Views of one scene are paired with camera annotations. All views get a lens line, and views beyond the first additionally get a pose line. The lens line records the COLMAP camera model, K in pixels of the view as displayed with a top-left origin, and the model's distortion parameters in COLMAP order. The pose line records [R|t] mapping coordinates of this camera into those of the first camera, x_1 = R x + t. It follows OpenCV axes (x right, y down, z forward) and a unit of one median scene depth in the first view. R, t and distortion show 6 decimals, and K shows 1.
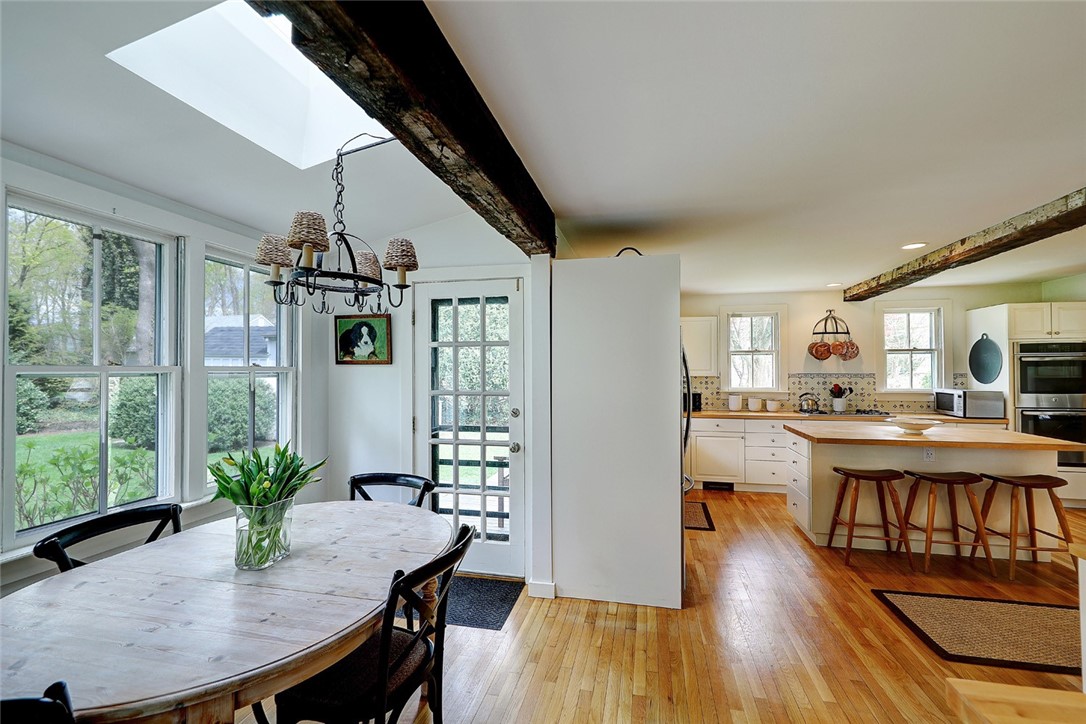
lens RADIAL K [[470.3, 0, 544.6], [0, 470.3, 365.2], [0, 0, 1]] dist [-0.000495, -0.000119]
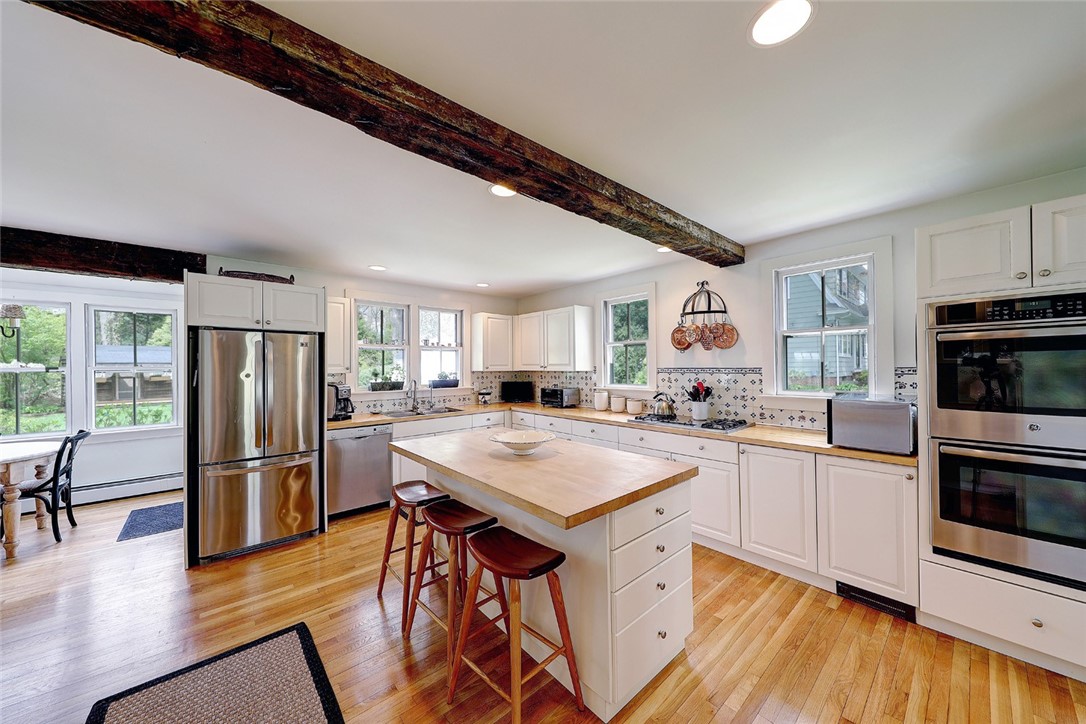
lens RADIAL K [[384.2, 0, 543.8], [0, 384.2, 366.0], [0, 0, 1]] dist [0.001890, 0.000107]
pose [[0.810979, -0.005301, -0.585052, 0.766126], [0.012679, 0.999883, 0.008515, 0.006563], [0.584938, -0.014323, 0.810951, 0.365586]]
